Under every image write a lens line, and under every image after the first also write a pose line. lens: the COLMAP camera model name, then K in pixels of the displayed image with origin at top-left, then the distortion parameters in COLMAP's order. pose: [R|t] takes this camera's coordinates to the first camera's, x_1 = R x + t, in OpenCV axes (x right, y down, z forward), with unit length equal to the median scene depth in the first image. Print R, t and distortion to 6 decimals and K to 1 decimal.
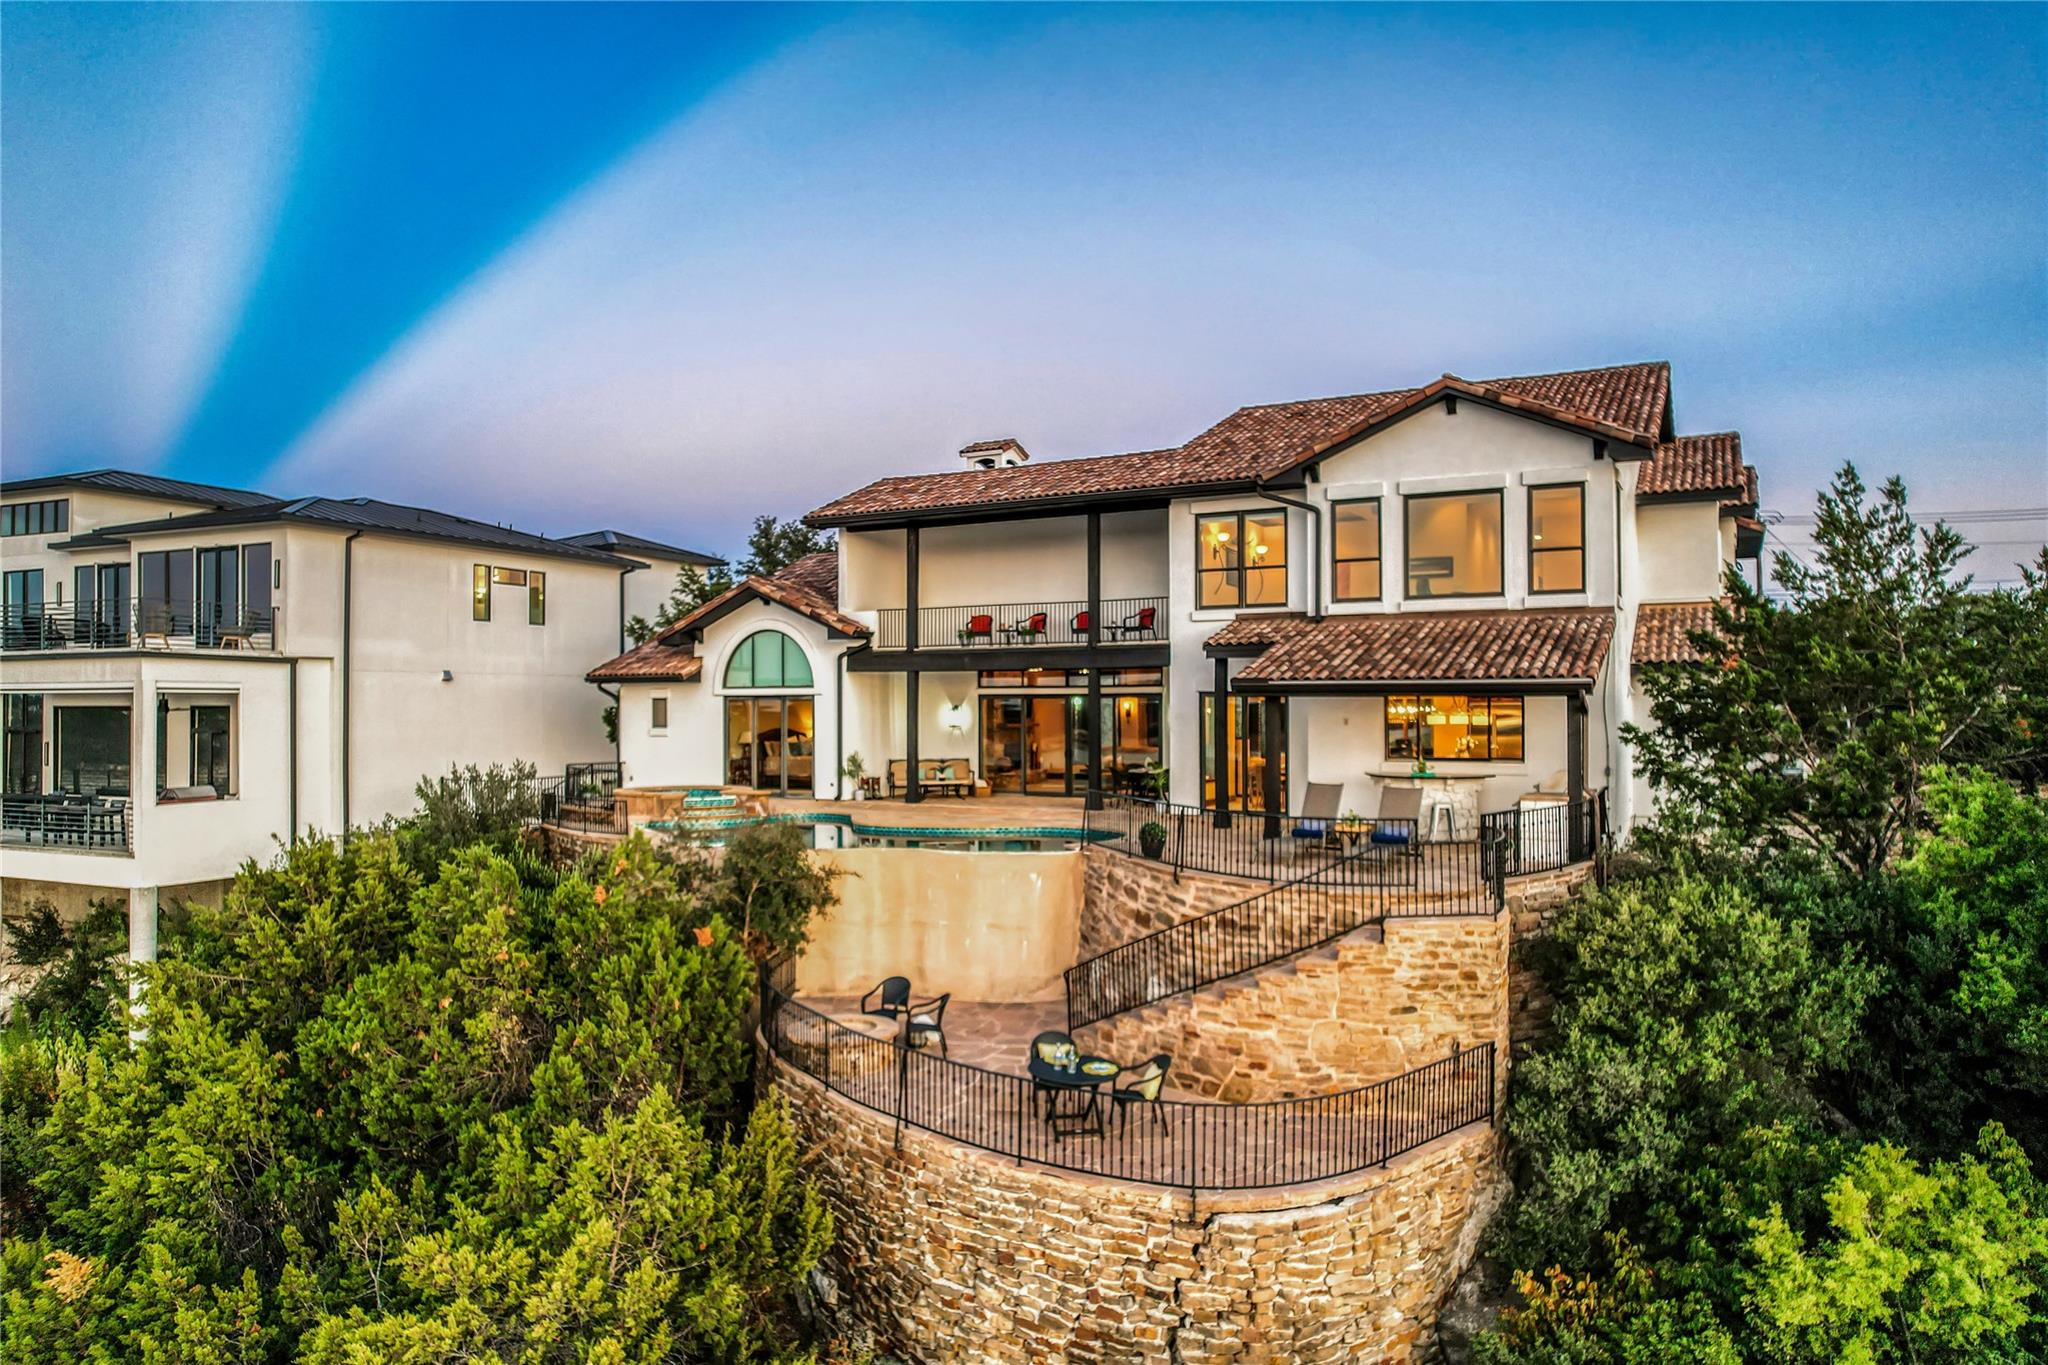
lens RADIAL K [[1287.9, 0, 1025.2], [0, 1287.9, 704.0], [0, 0, 1]] dist [-0.053137, 0.090029]
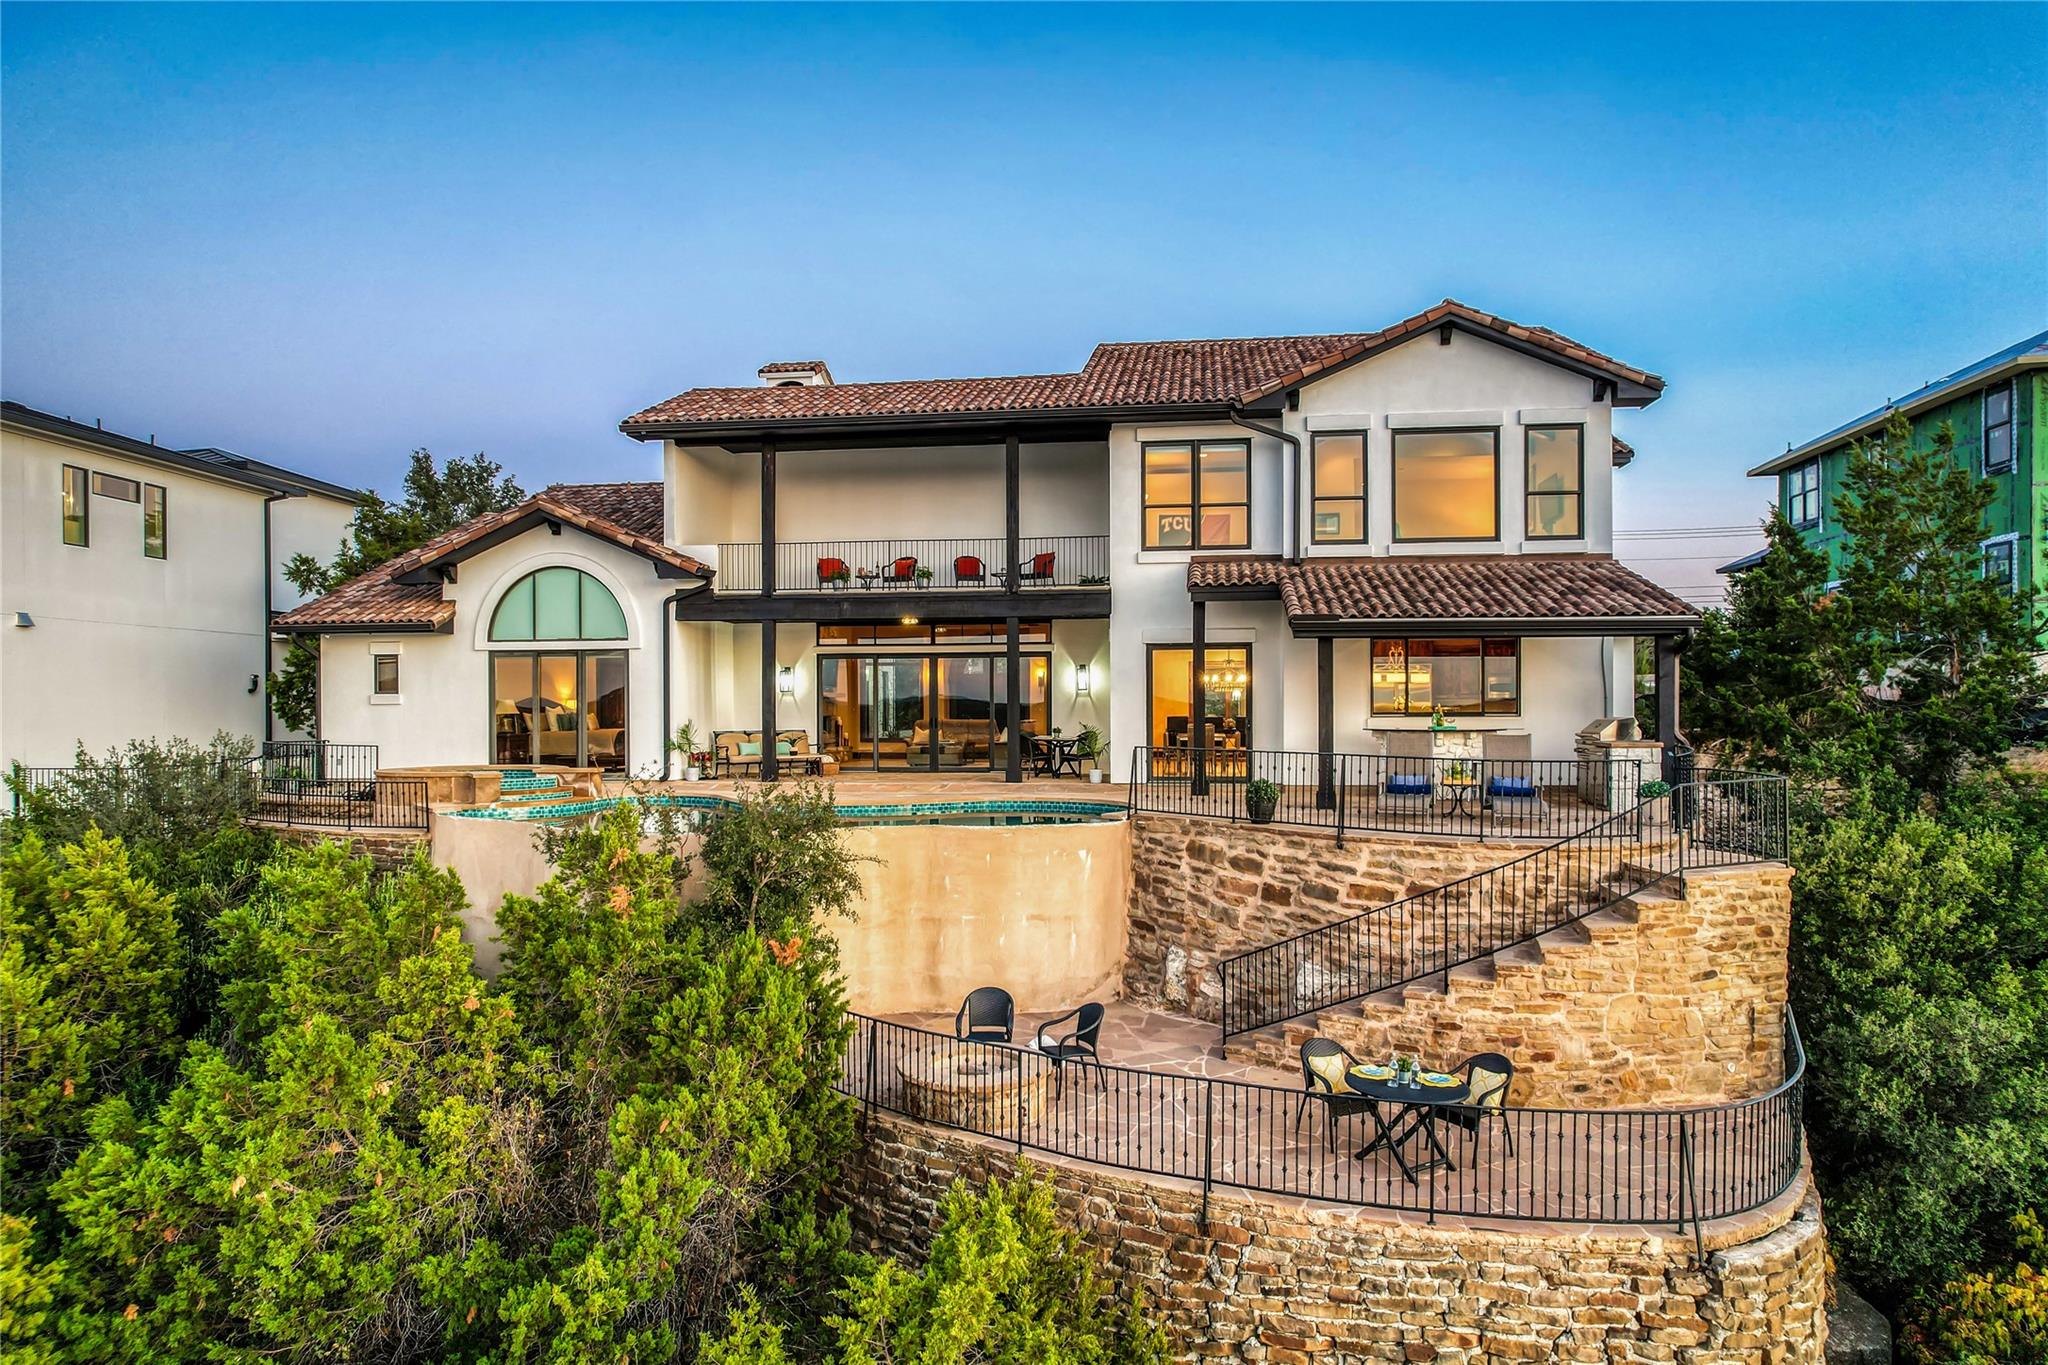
lens RADIAL K [[1287.9, 0, 1025.2], [0, 1287.9, 704.0], [0, 0, 1]] dist [-0.053137, 0.090029]
pose [[0.936544, 0.000075, 0.350551, -0.319405], [0.000711, 0.999998, -0.002114, 0.042769], [-0.350551, 0.002229, 0.936541, 0.262315]]
